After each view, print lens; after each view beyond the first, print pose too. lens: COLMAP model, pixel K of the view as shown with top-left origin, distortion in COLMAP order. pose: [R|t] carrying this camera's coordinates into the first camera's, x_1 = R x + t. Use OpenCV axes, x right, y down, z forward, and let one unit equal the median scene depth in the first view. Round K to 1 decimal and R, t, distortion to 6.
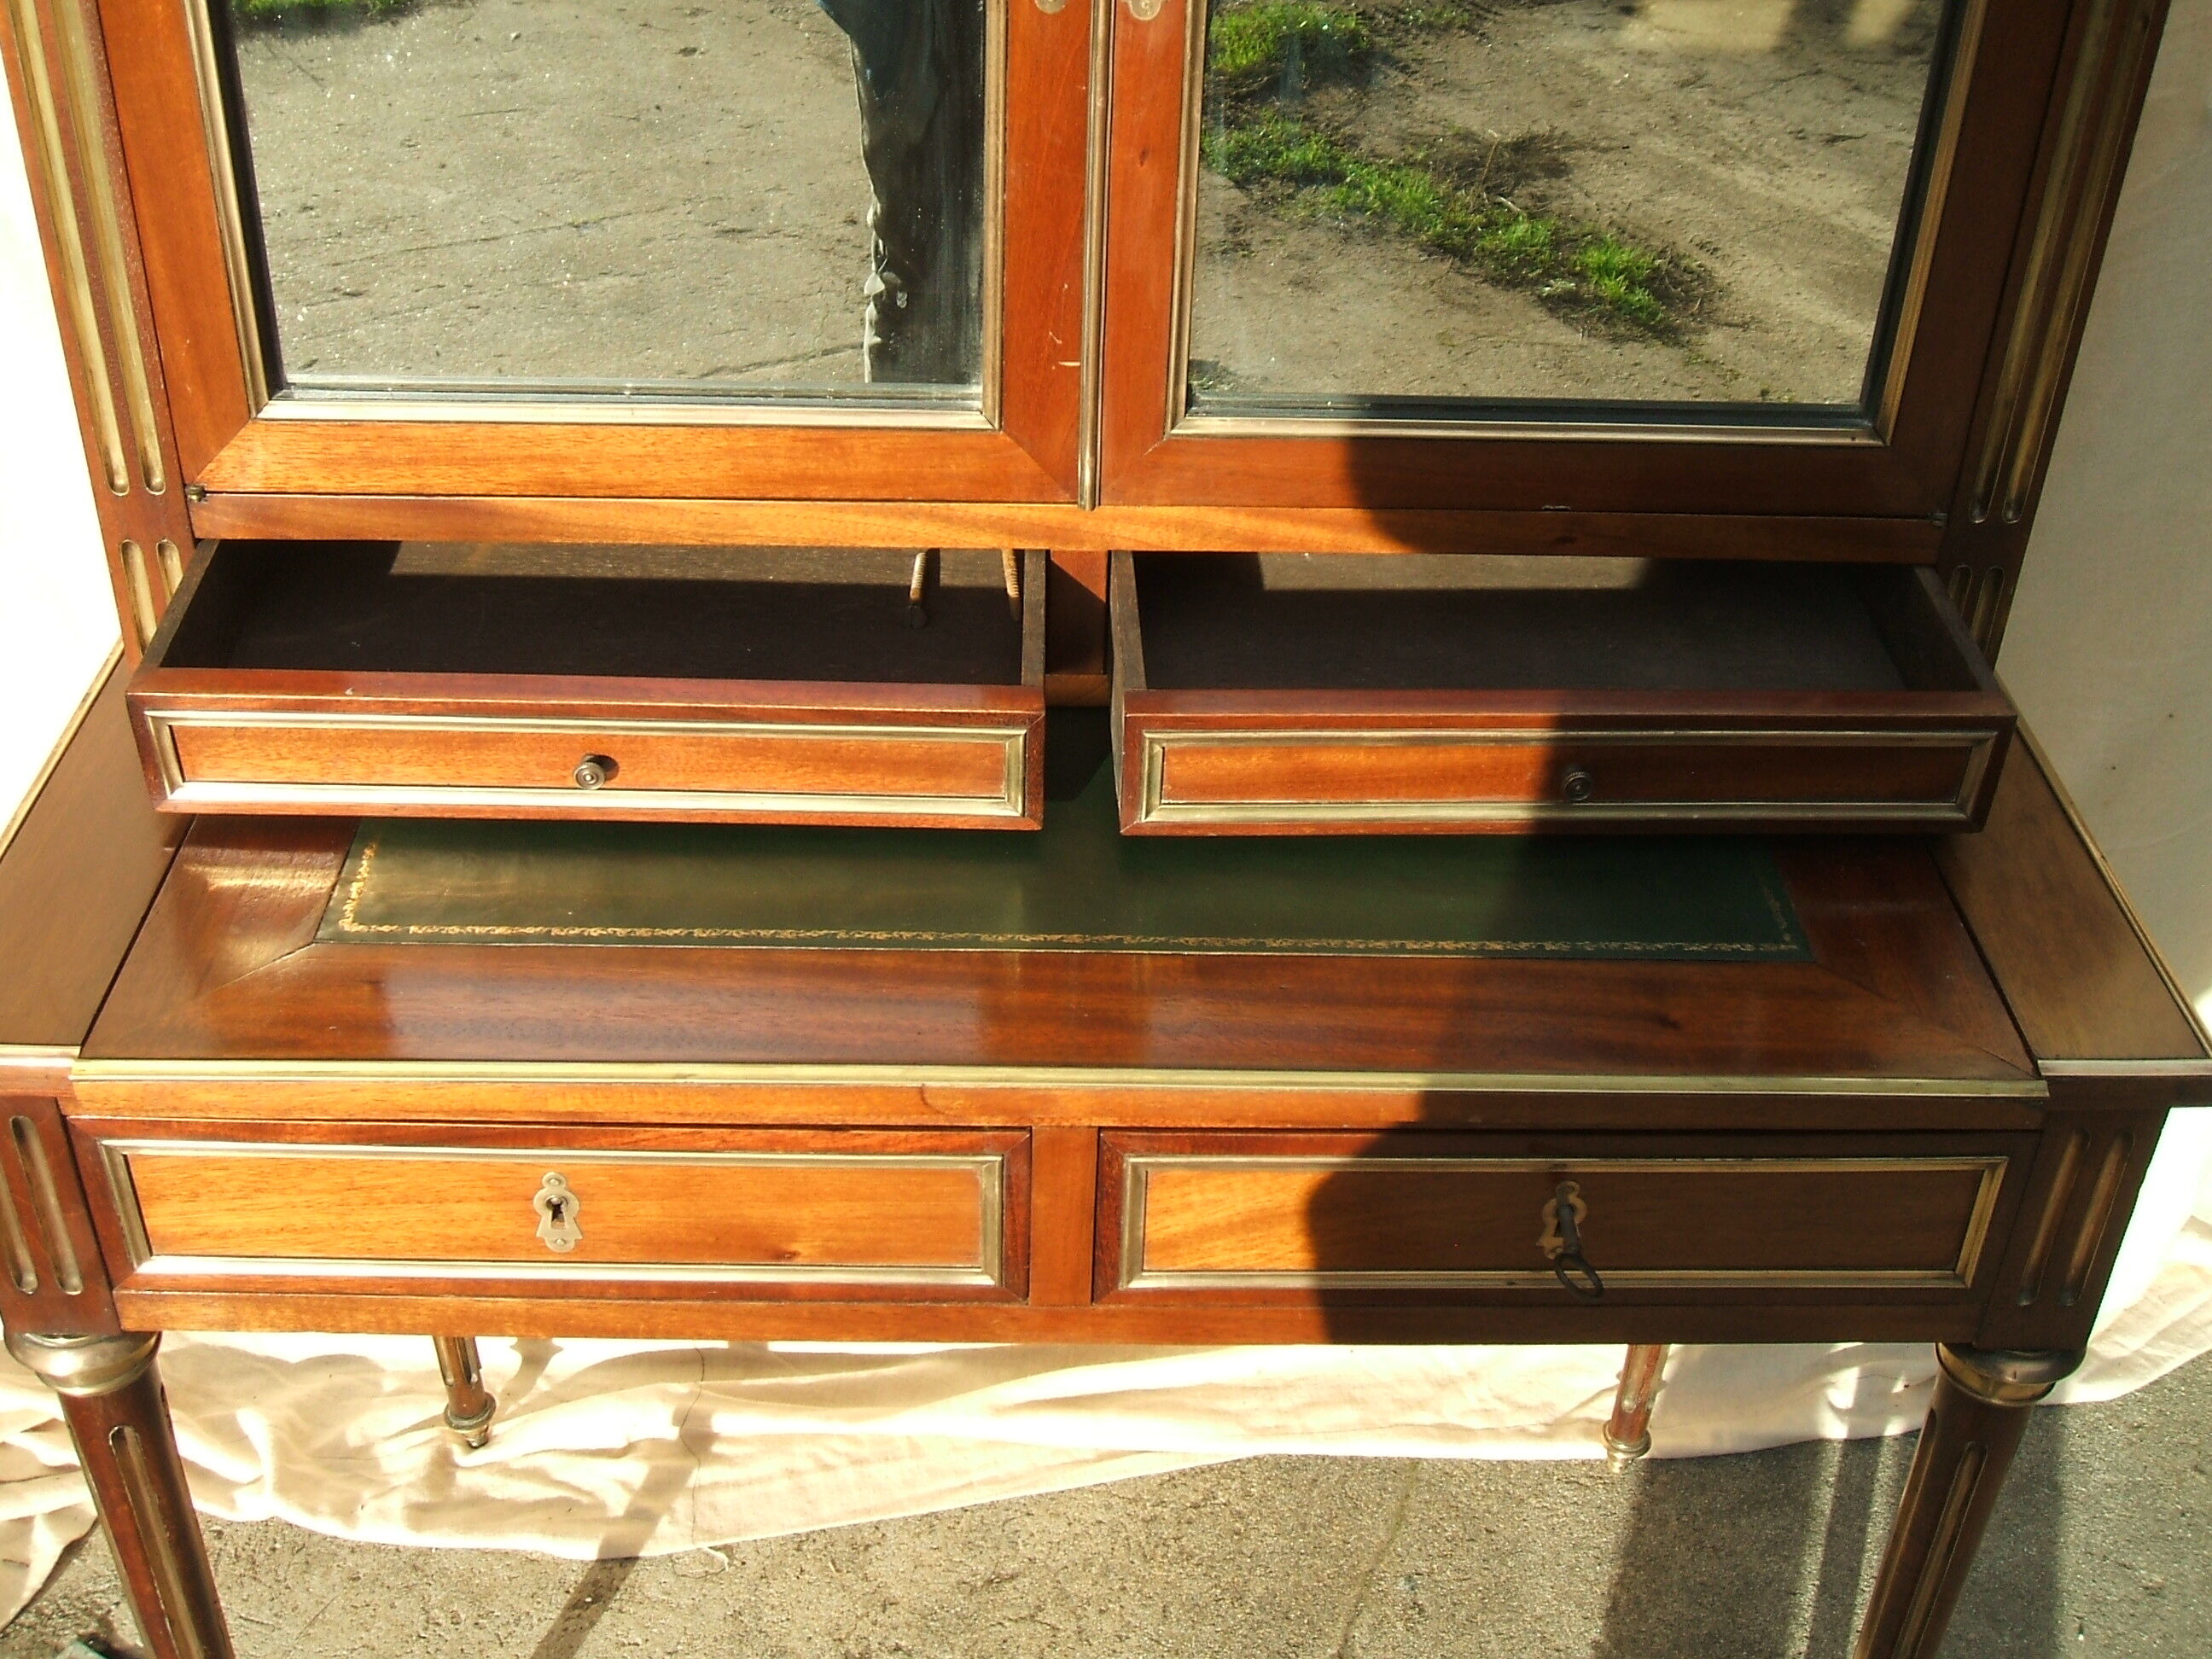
lens RADIAL K [[2504.8, 0, 1122.4], [0, 2504.8, 815.7], [0, 0, 1]] dist [-0.098933, 0.000000]
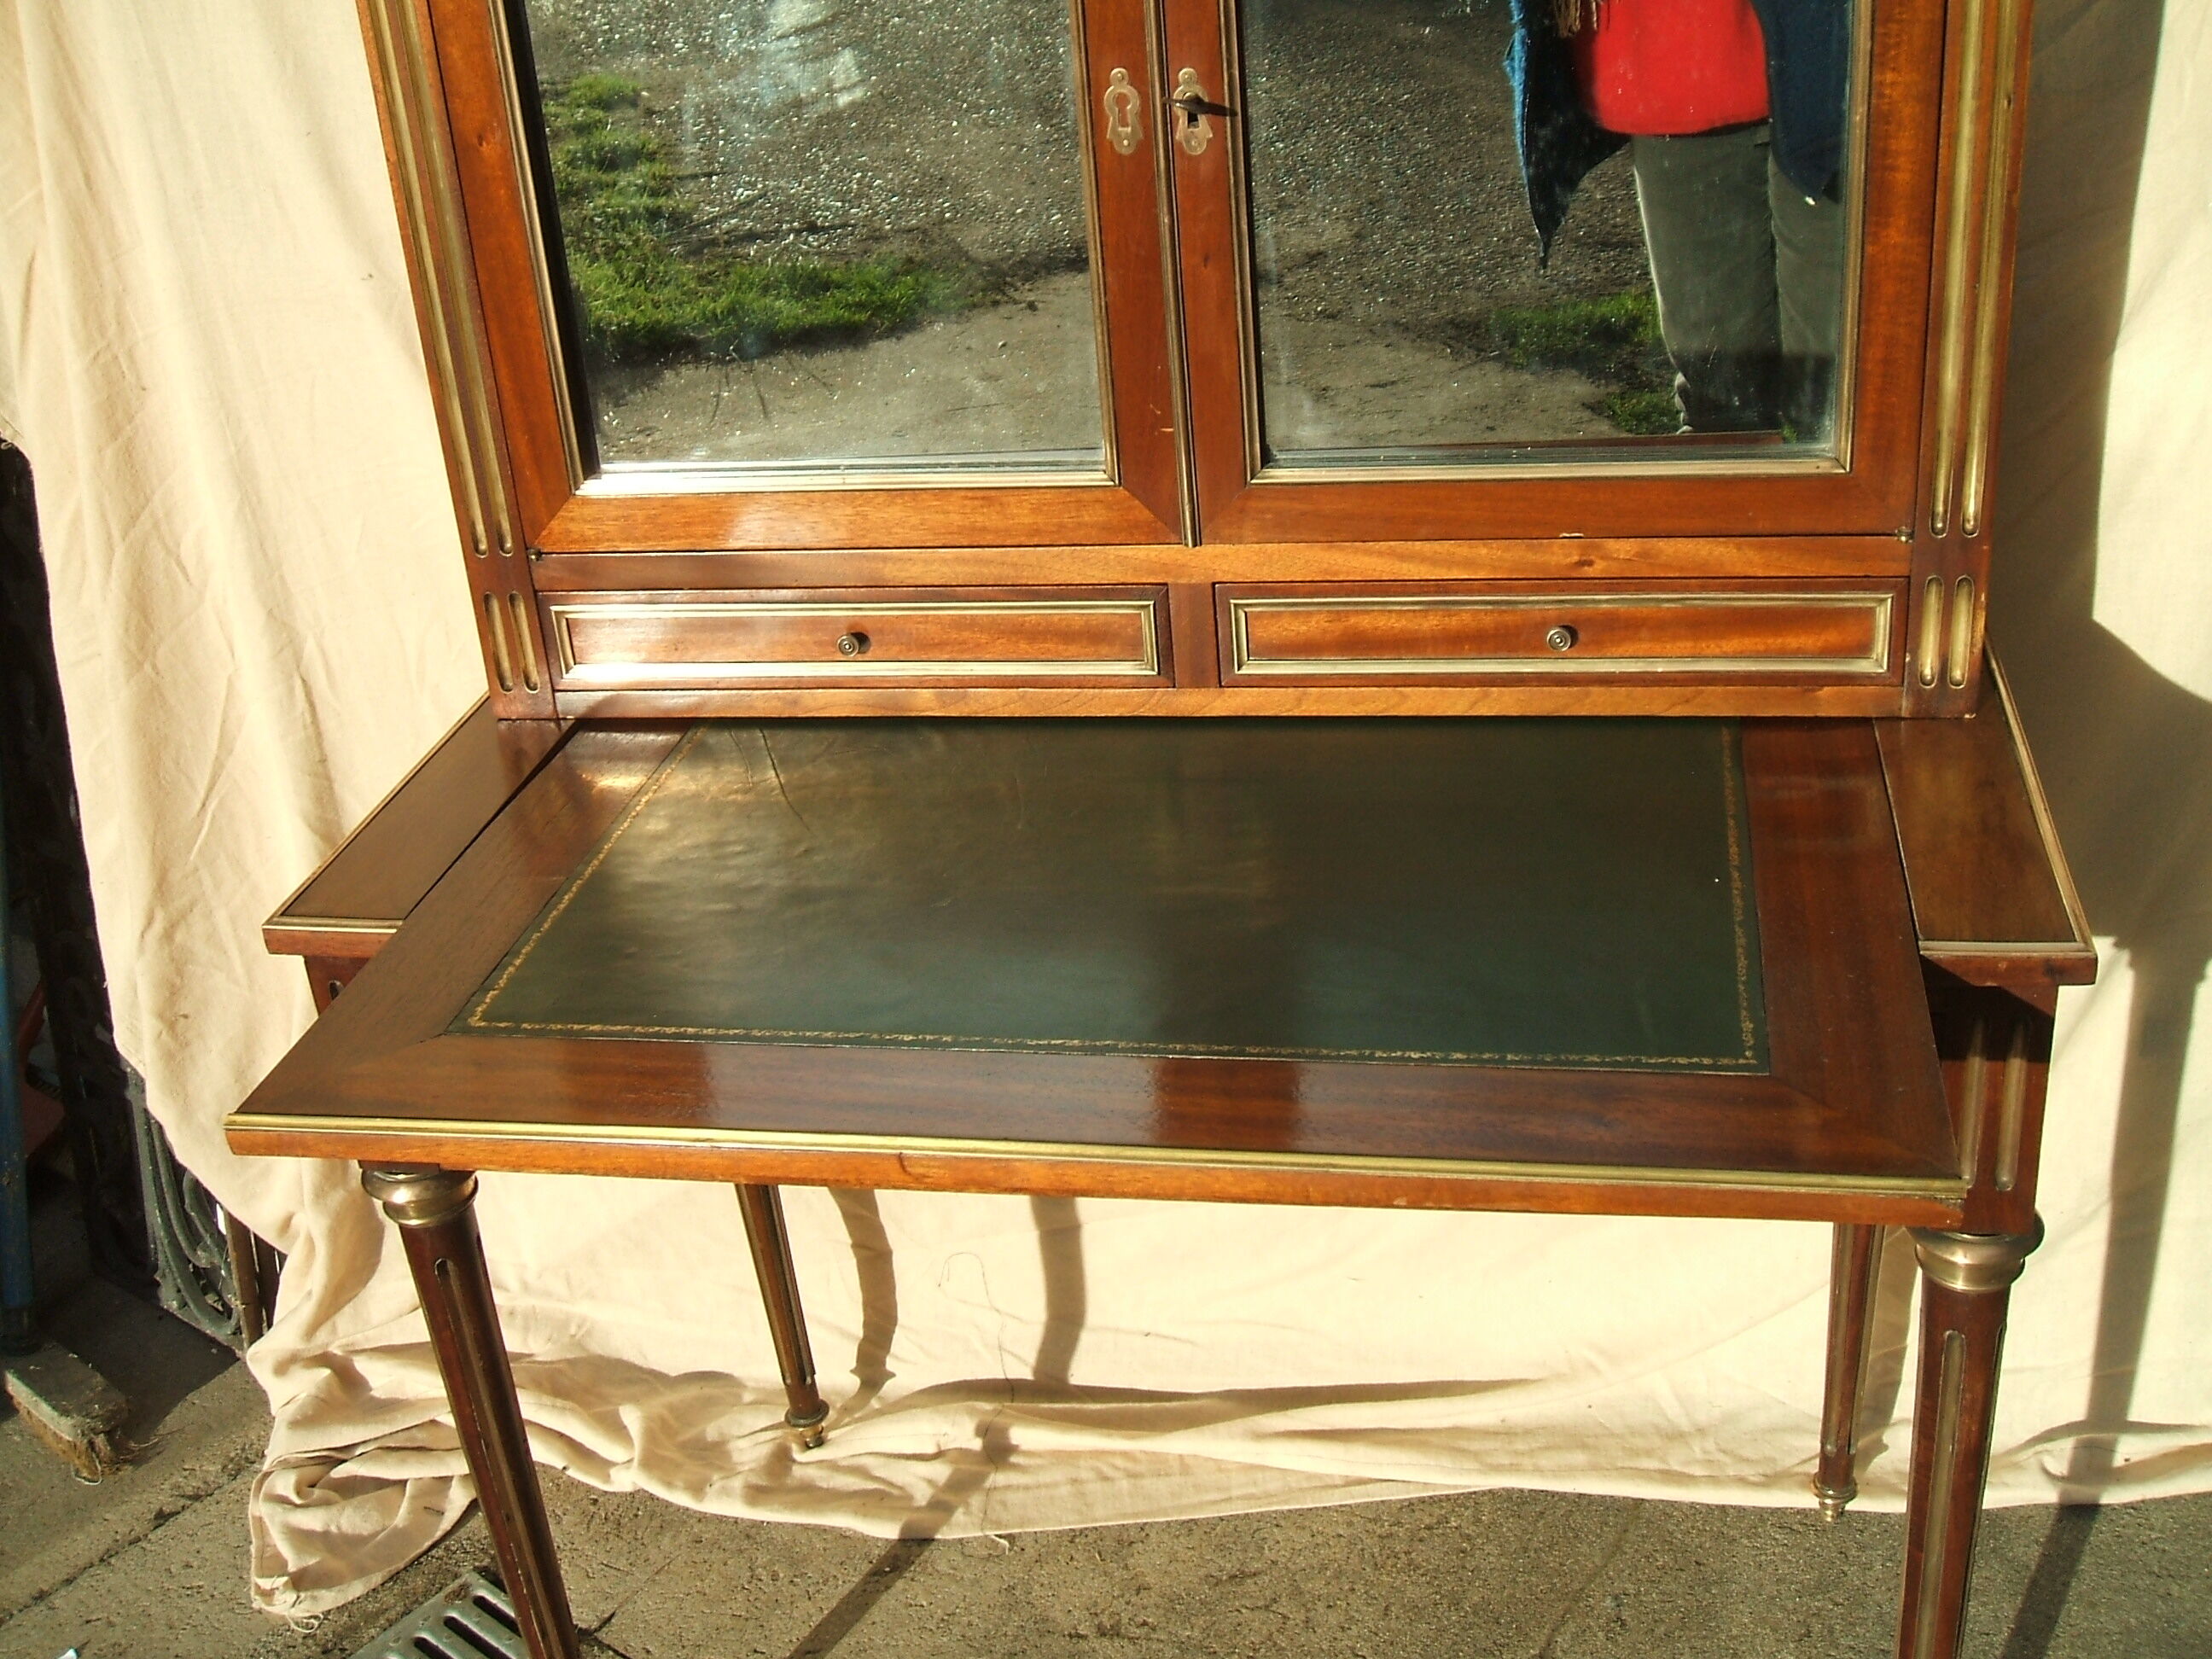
lens RADIAL K [[2504.8, 0, 1095.6], [0, 2504.8, 834.9], [0, 0, 1]] dist [-0.098933, 0.000000]
pose [[0.970845, -0.009585, -0.239518, 0.155964], [-0.021703, 0.991581, -0.127653, 0.119488], [0.238725, 0.129130, 0.962463, -0.136733]]
